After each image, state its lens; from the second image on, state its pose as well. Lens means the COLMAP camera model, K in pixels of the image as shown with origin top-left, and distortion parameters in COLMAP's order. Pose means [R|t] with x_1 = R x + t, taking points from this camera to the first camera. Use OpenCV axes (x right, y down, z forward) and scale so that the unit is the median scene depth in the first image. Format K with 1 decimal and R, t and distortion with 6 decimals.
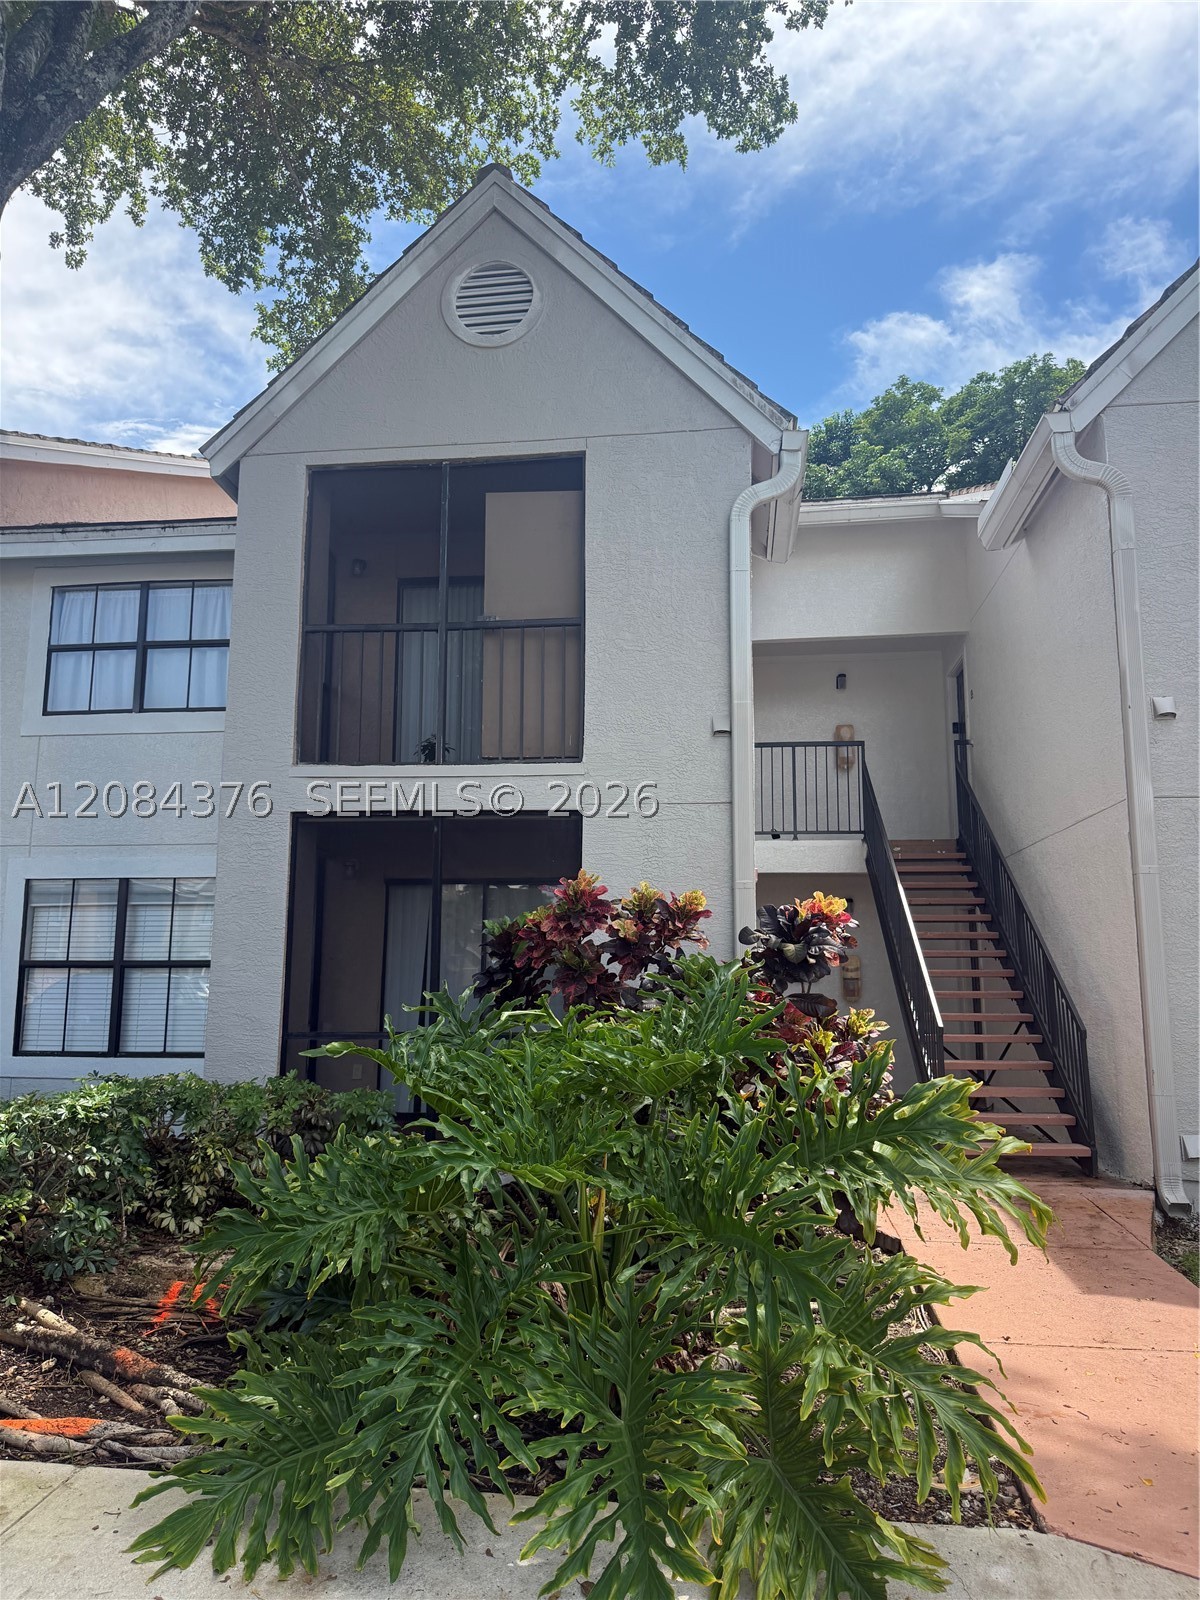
lens RADIAL K [[1124.9, 0, 598.7], [0, 1124.9, 803.0], [0, 0, 1]] dist [0.050010, -0.089119]
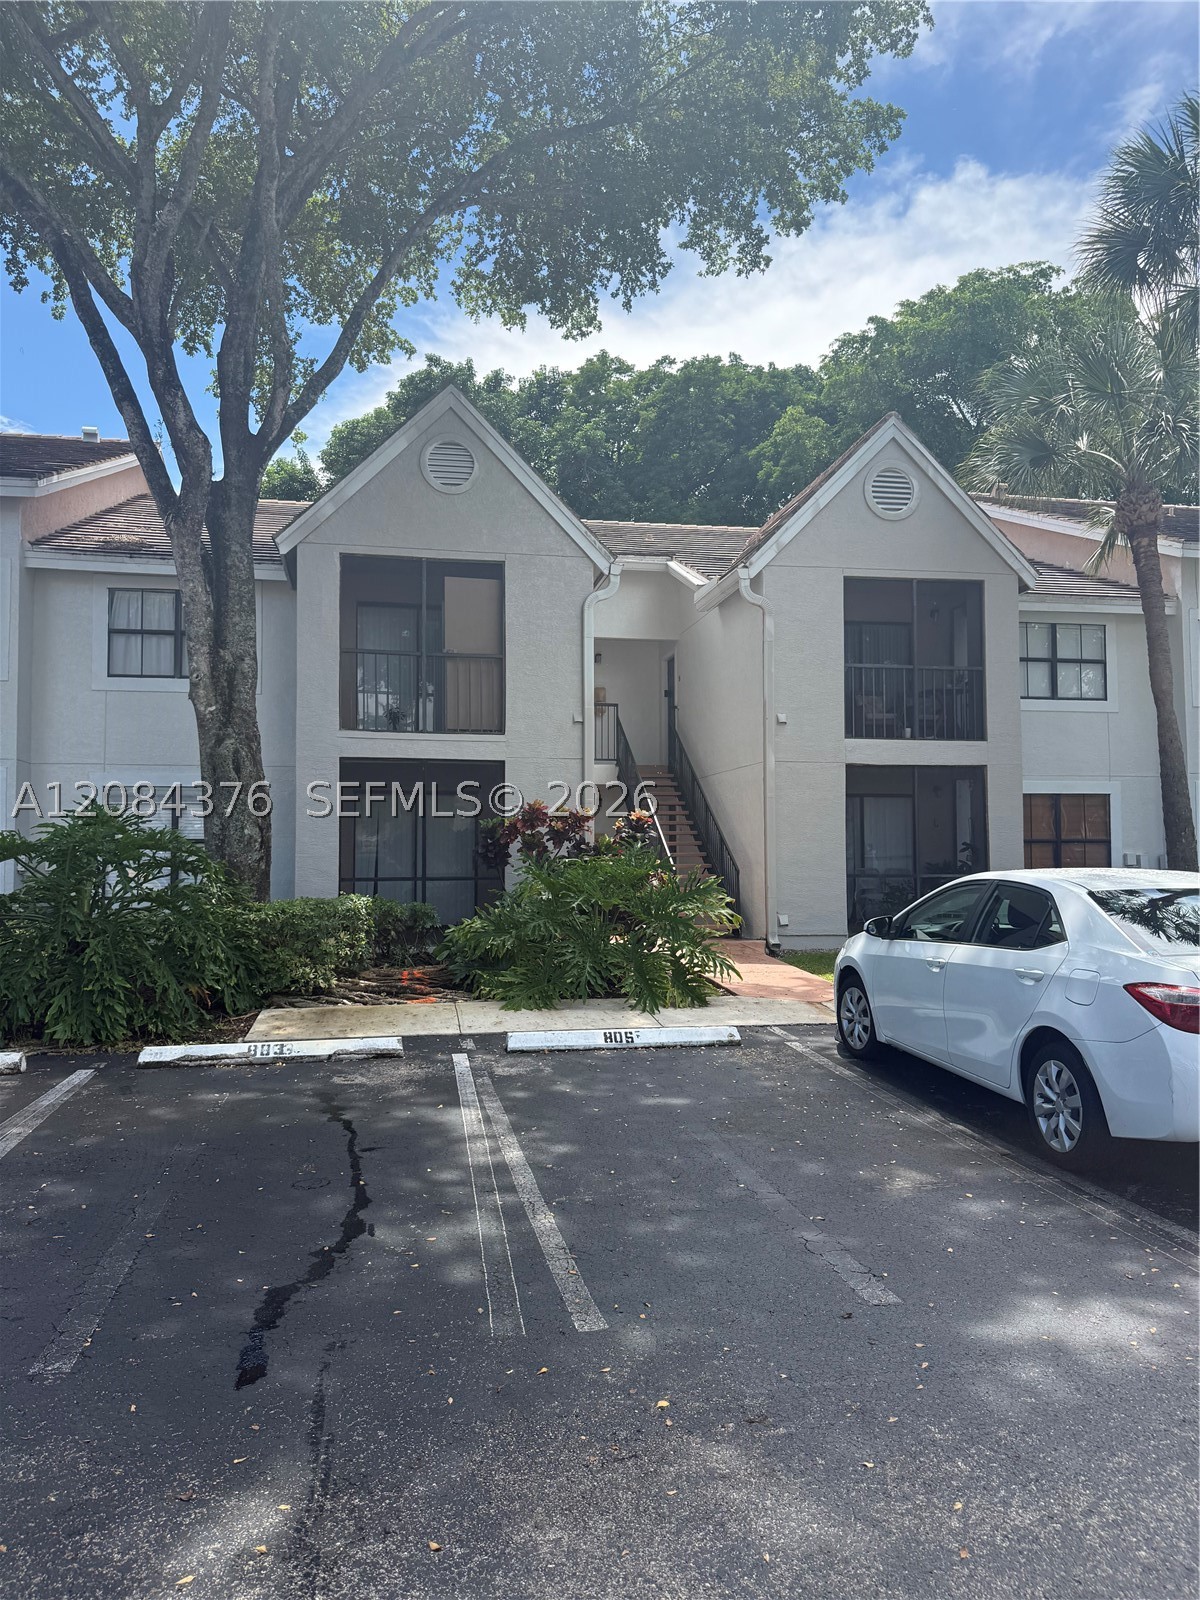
lens RADIAL K [[1123.4, 0, 606.0], [0, 1123.4, 804.8], [0, 0, 1]] dist [0.109929, -0.174261]
pose [[0.951542, 0.005334, 0.307472, -0.341180], [-0.039464, 0.993700, 0.104894, -0.097357], [-0.304975, -0.111945, 0.945758, -0.674661]]
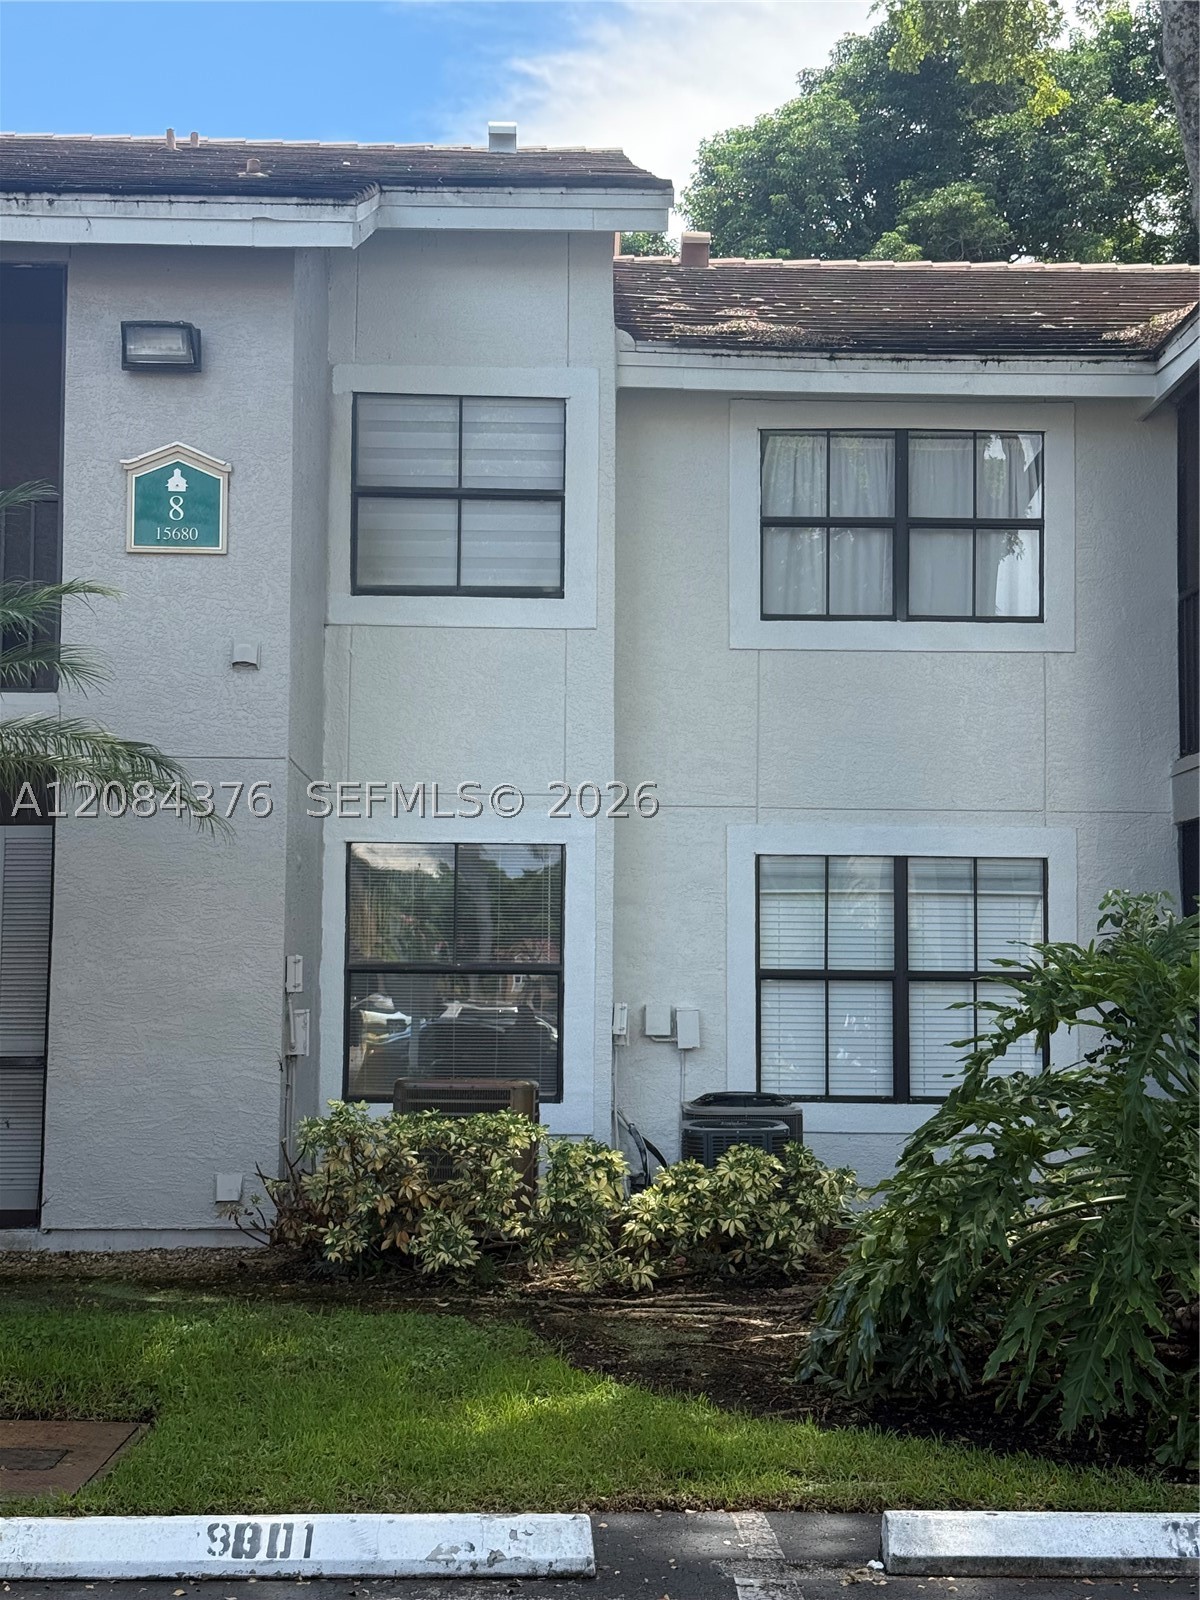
lens RADIAL K [[2242.9, 0, 591.0], [0, 2242.9, 811.3], [0, 0, 1]] dist [0.192956, -0.410617]
pose [[0.988617, 0.017472, 0.149437, -0.833945], [-0.027223, 0.997613, 0.063460, -0.046839], [-0.147971, -0.066805, 0.986733, -0.373013]]
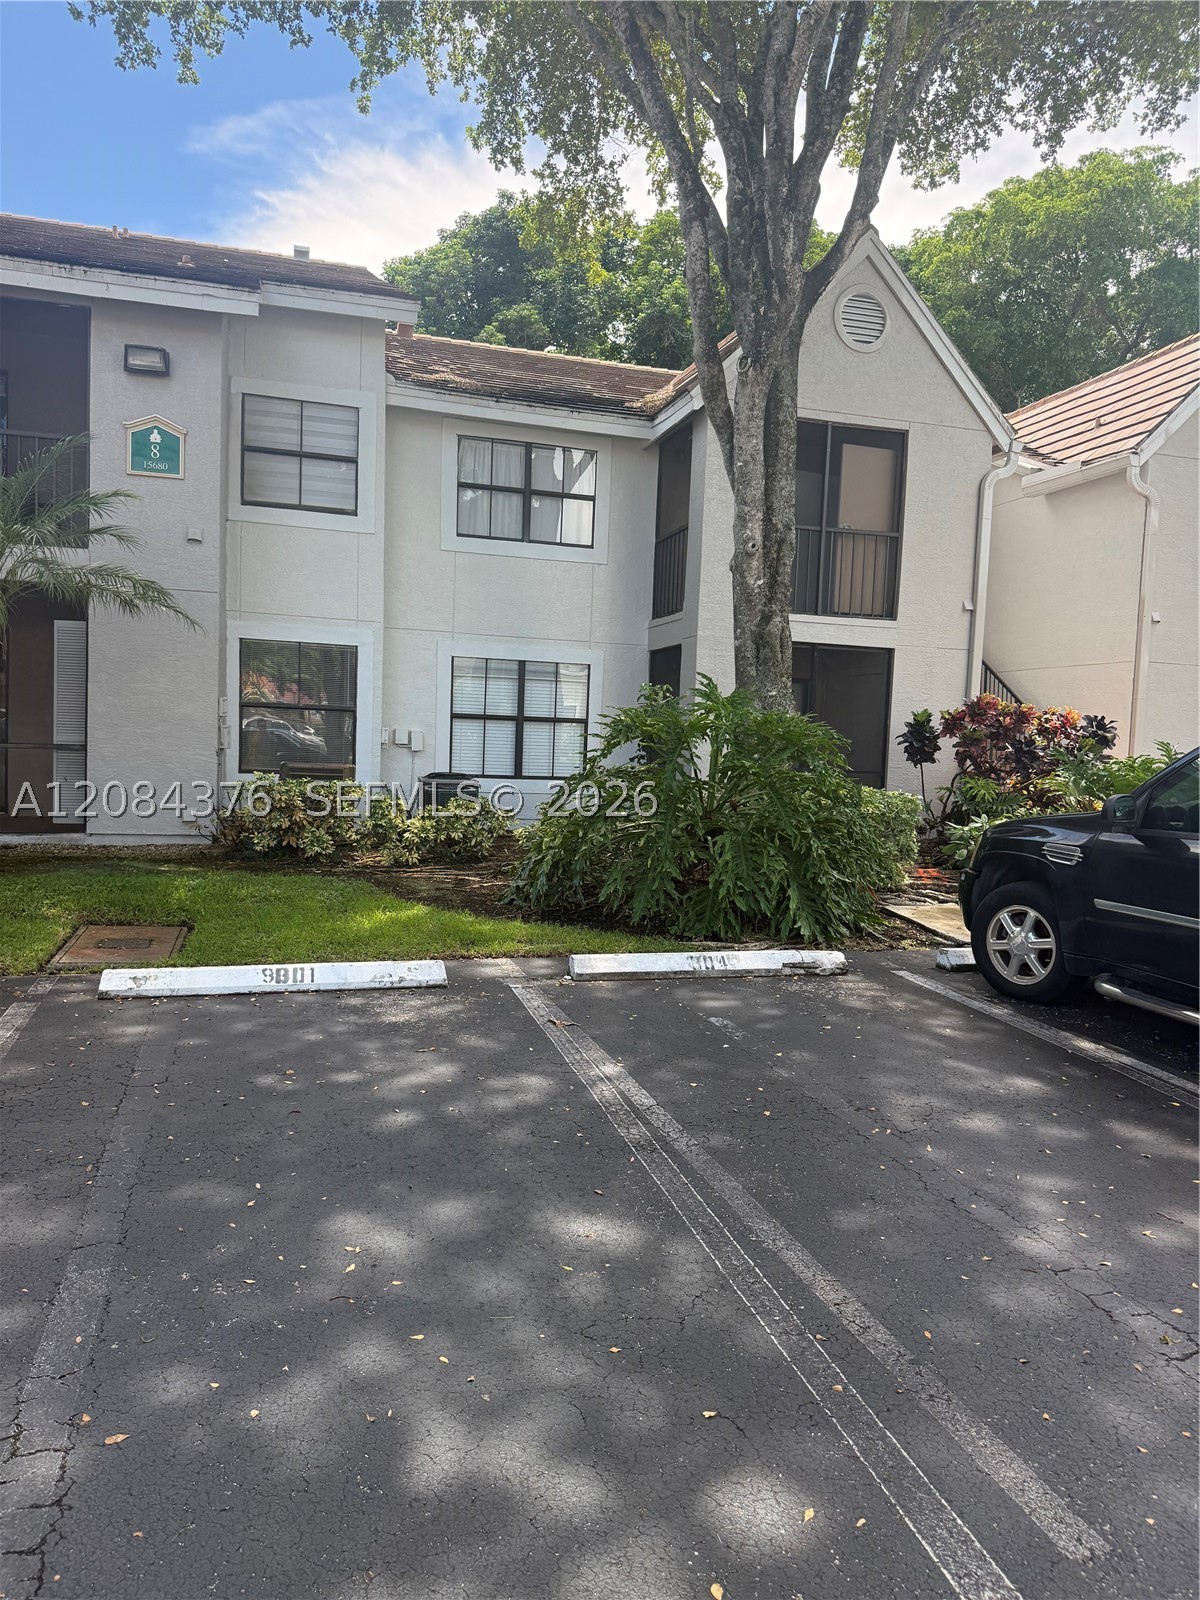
lens RADIAL K [[1118.5, 0, 602.5], [0, 1118.5, 828.2], [0, 0, 1]] dist [0.132209, -0.279741]
pose [[0.915467, -0.001841, 0.402390, -0.921397], [-0.094117, 0.971273, 0.218566, -0.050813], [-0.391233, -0.237962, 0.888995, -0.394603]]
